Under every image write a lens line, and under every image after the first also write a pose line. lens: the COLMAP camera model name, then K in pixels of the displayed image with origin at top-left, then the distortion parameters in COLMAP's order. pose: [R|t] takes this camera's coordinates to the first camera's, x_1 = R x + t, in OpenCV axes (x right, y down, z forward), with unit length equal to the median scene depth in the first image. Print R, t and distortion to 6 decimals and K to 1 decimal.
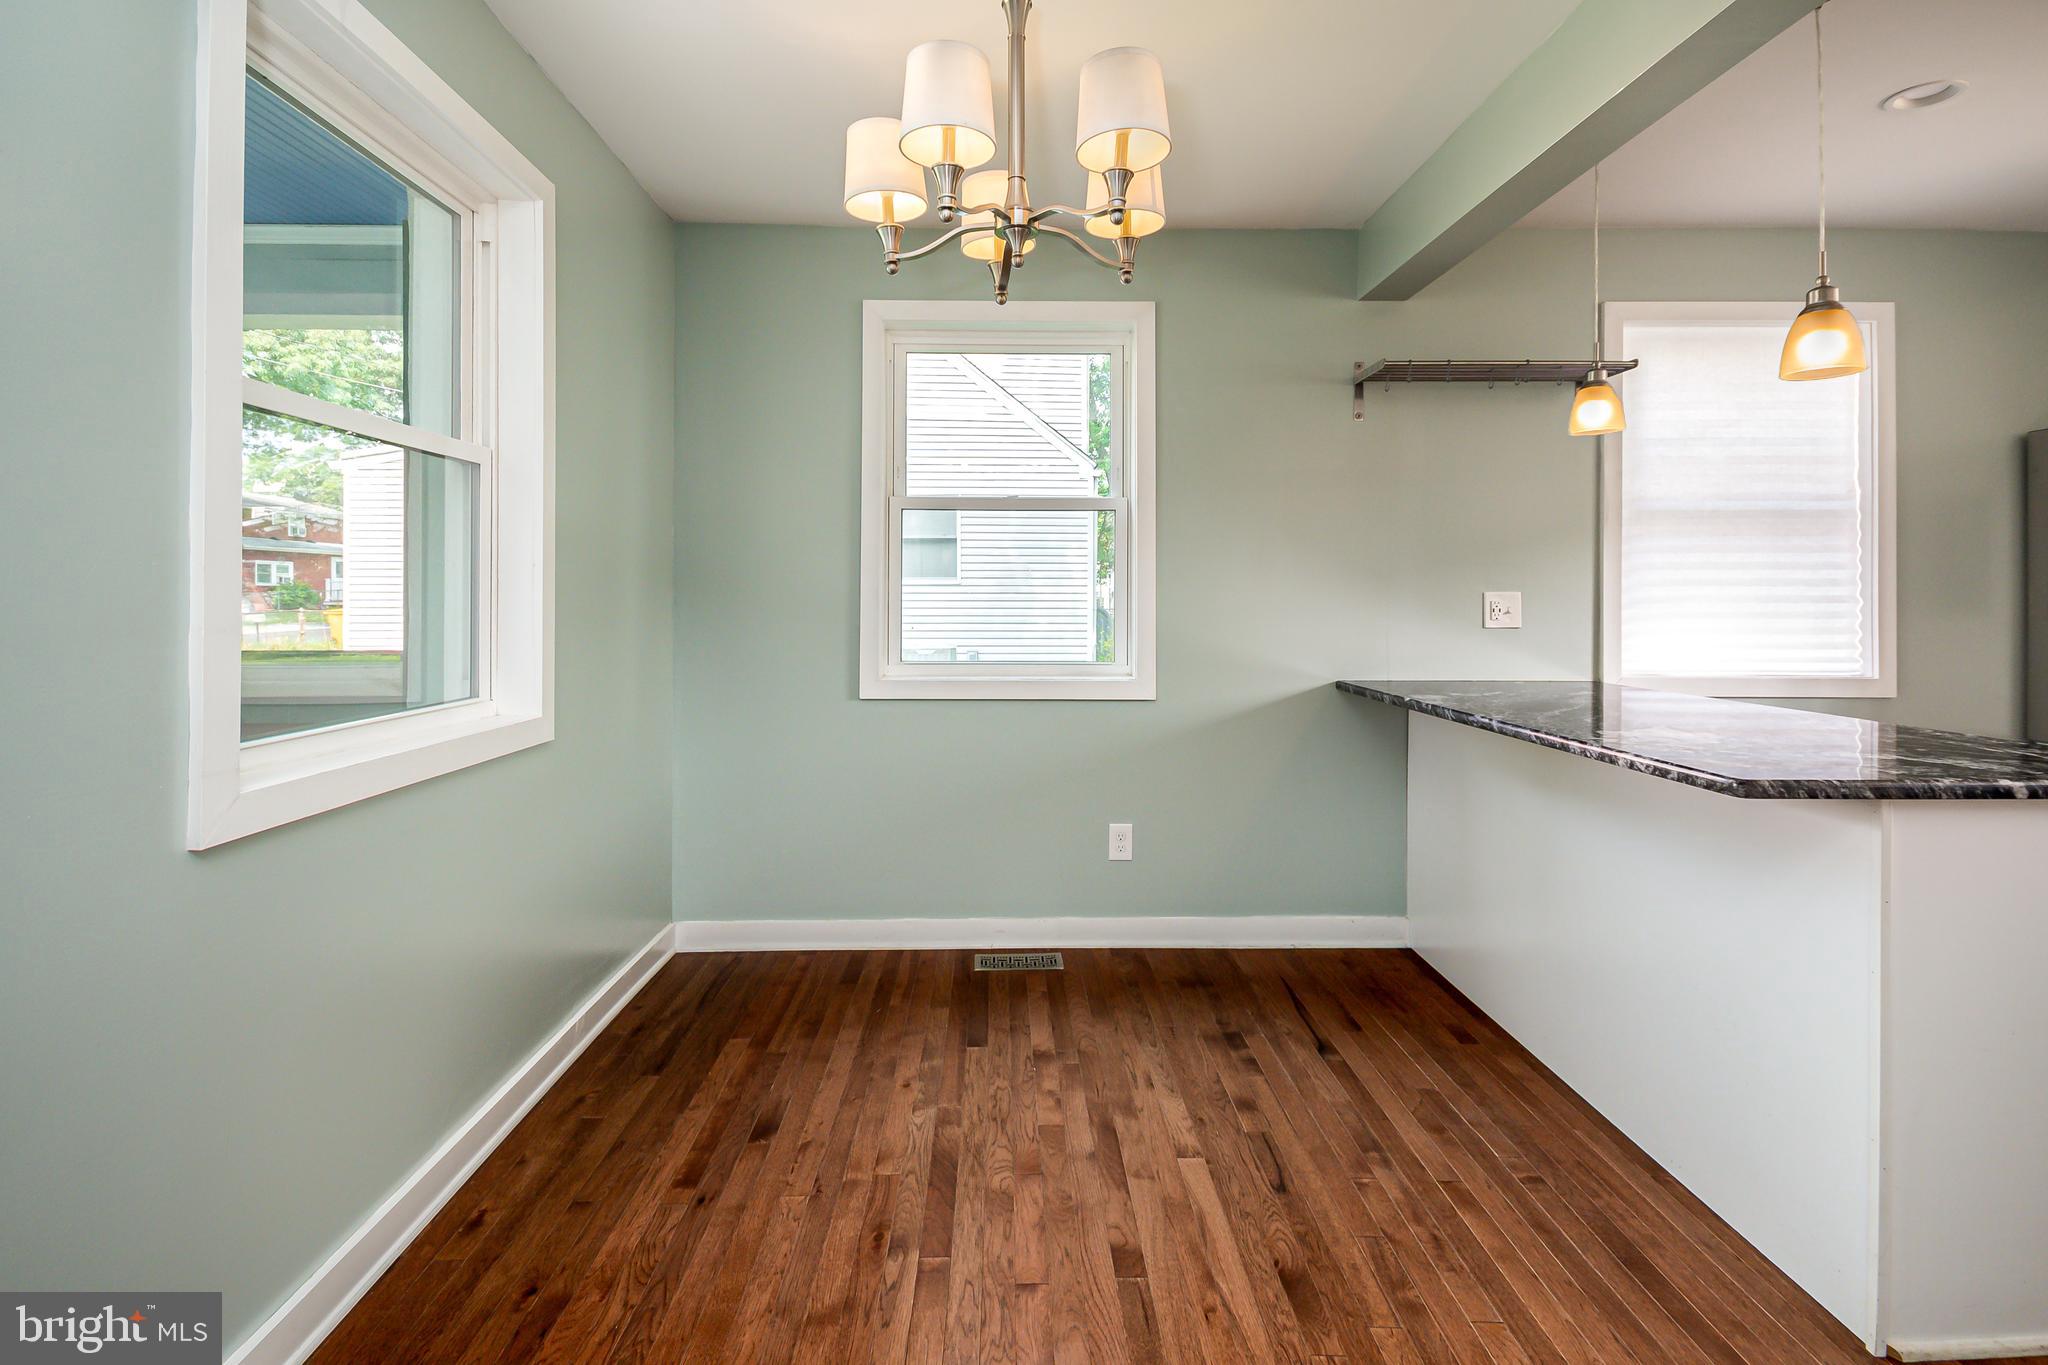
lens RADIAL K [[923.3, 0, 1019.6], [0, 923.3, 598.0], [0, 0, 1]] dist [-0.001681, -0.000067]
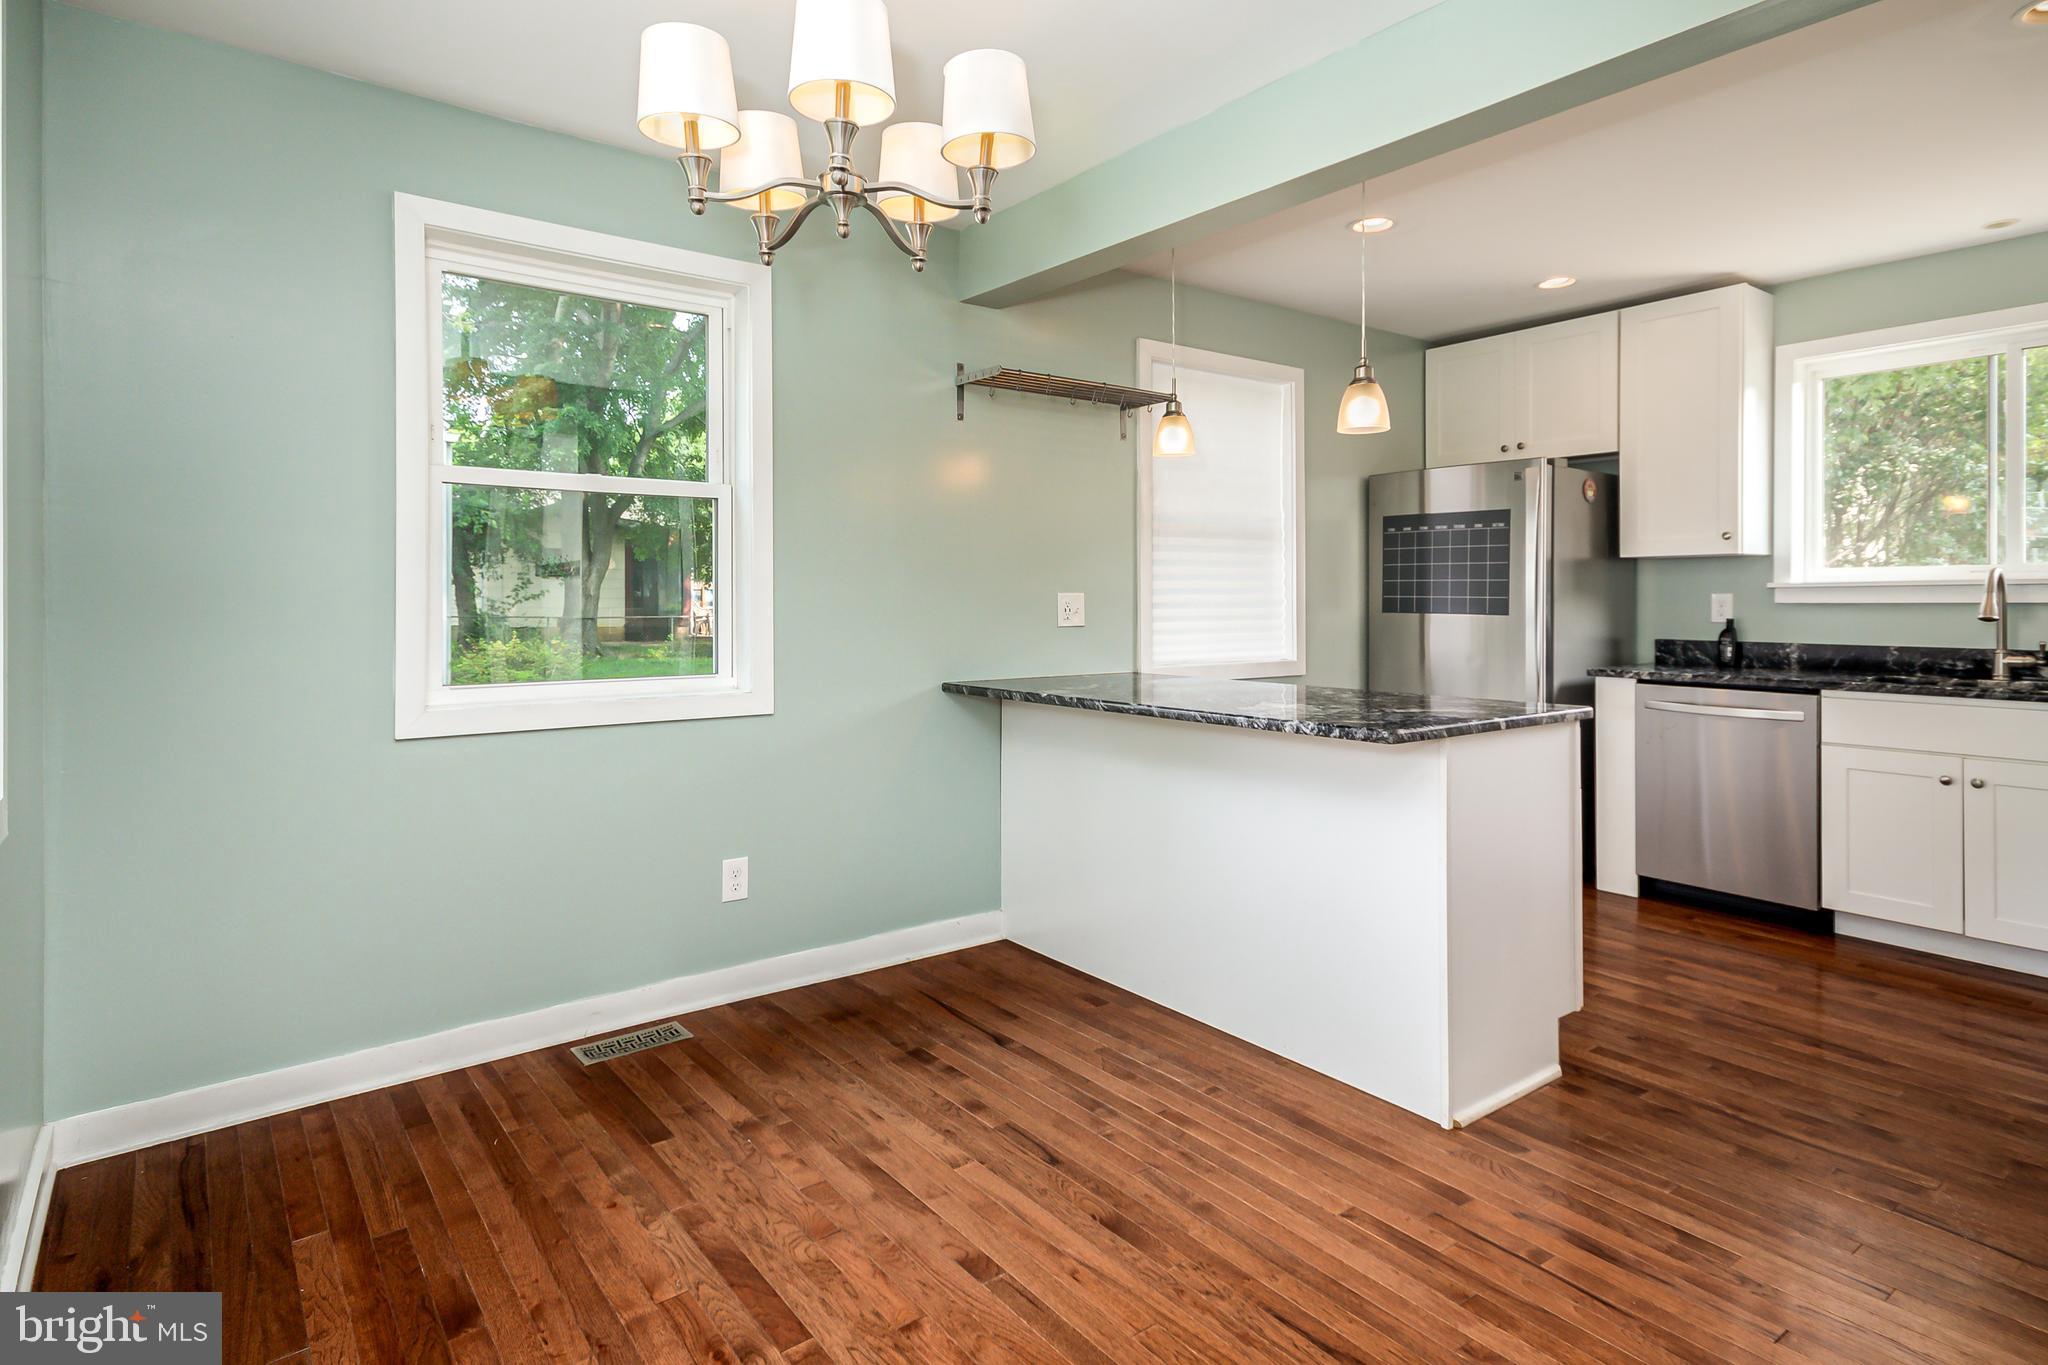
lens RADIAL K [[1081.8, 0, 1025.9], [0, 1081.8, 601.5], [0, 0, 1]] dist [0.001991, 0.002125]
pose [[0.800611, -0.003714, 0.599173, -0.409112], [0.002904, 0.999993, 0.002318, -0.000020], [-0.599178, -0.000116, 0.800616, 0.027594]]
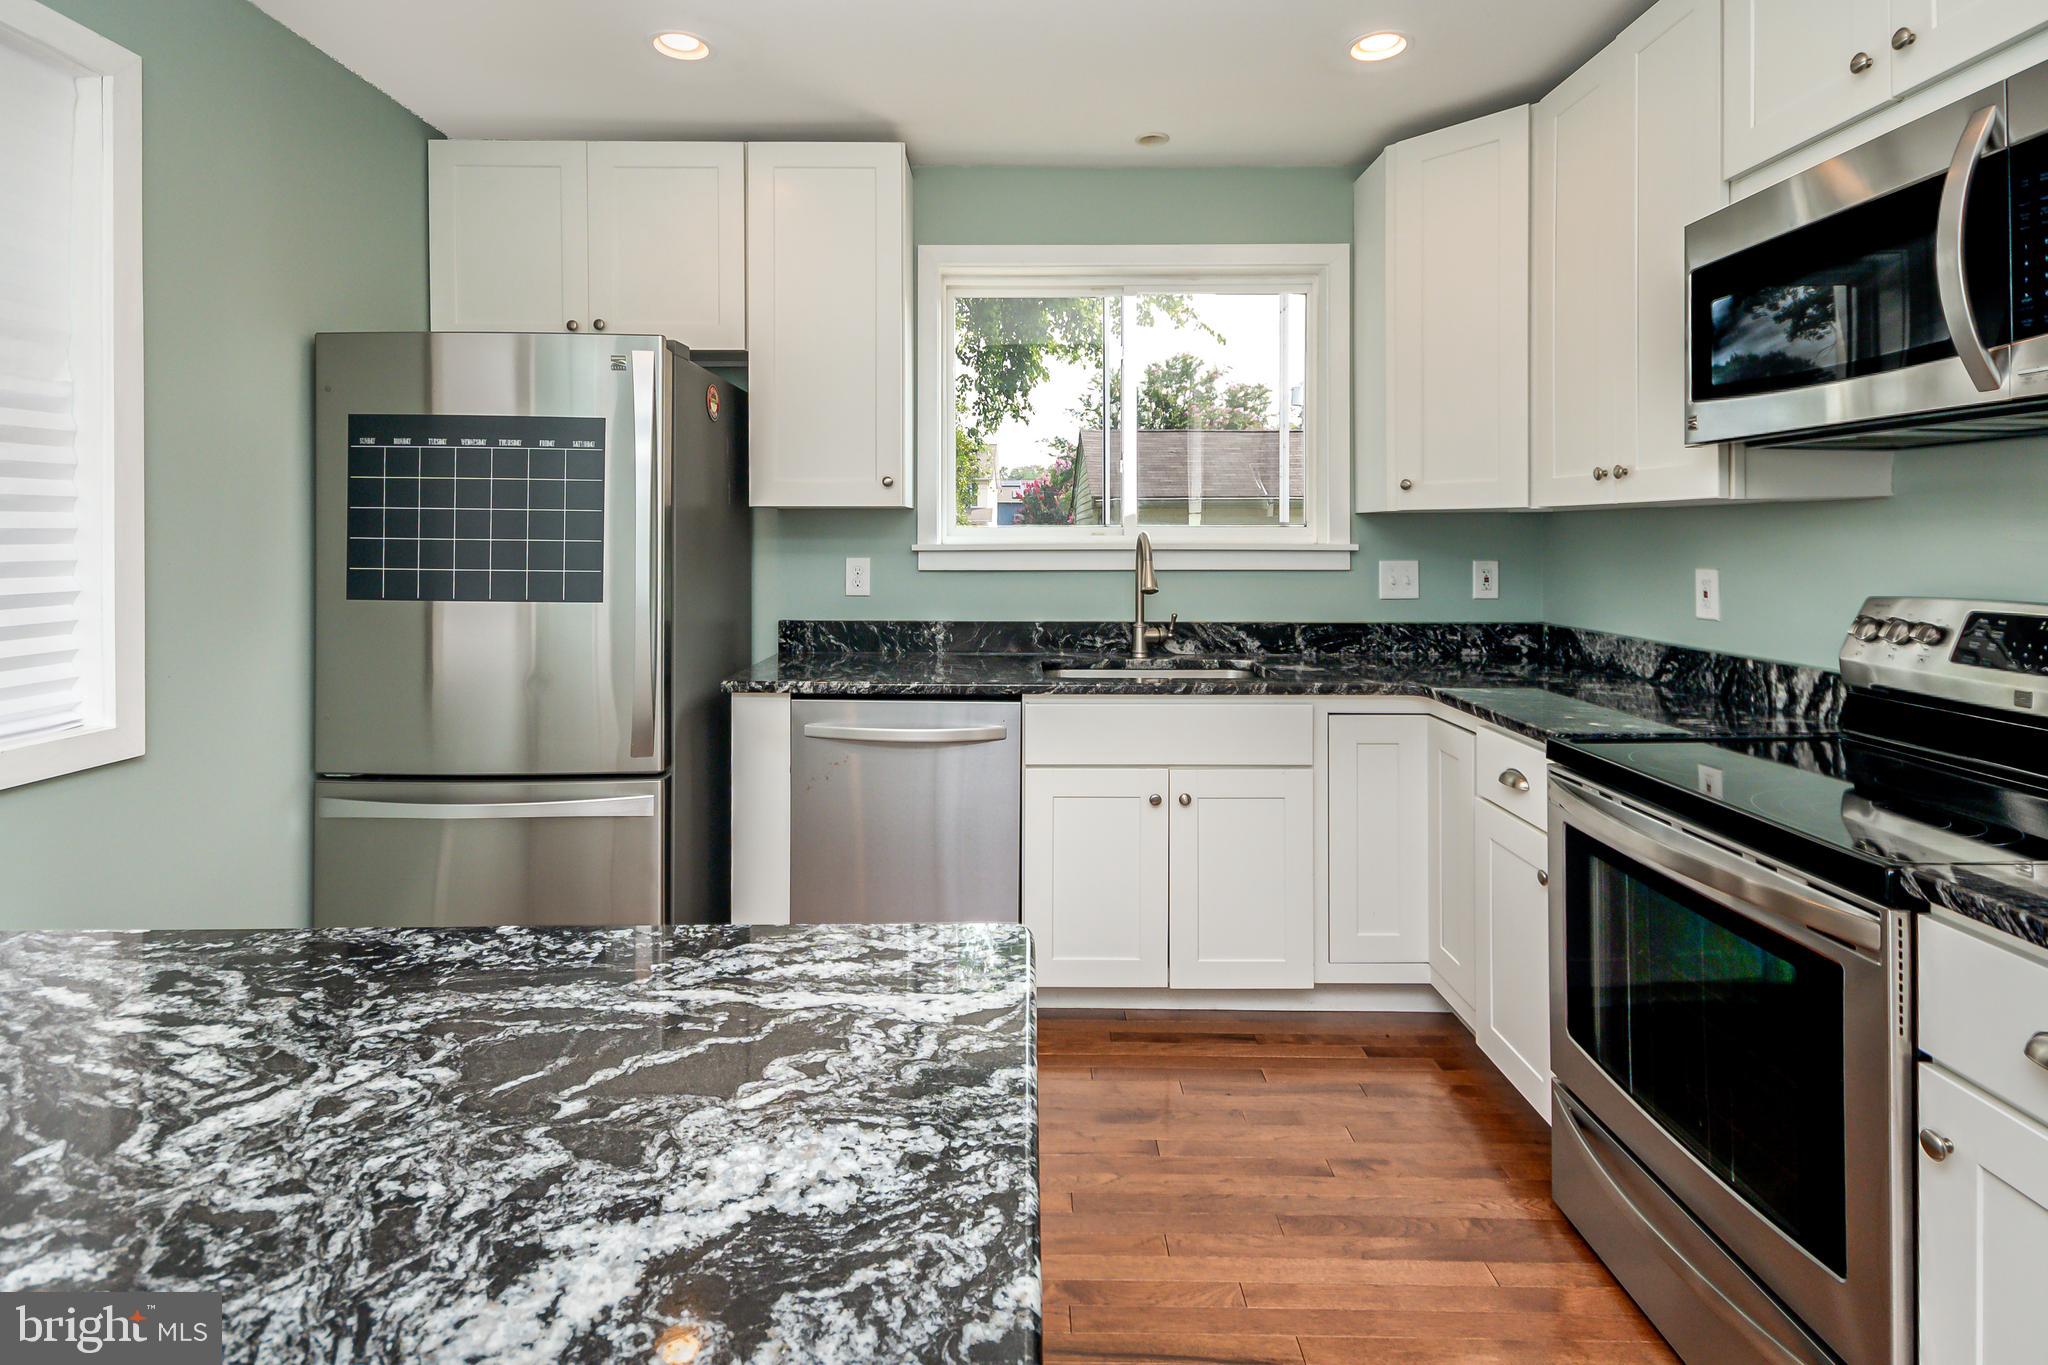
lens RADIAL K [[1010.6, 0, 1014.9], [0, 1010.6, 534.3], [0, 0, 1]] dist [0.019686, -0.000870]
pose [[0.019357, 0.002024, 0.999811, 0.488090], [-0.001226, 0.999997, -0.002001, -0.040397], [-0.999812, -0.001187, 0.019359, 0.672179]]
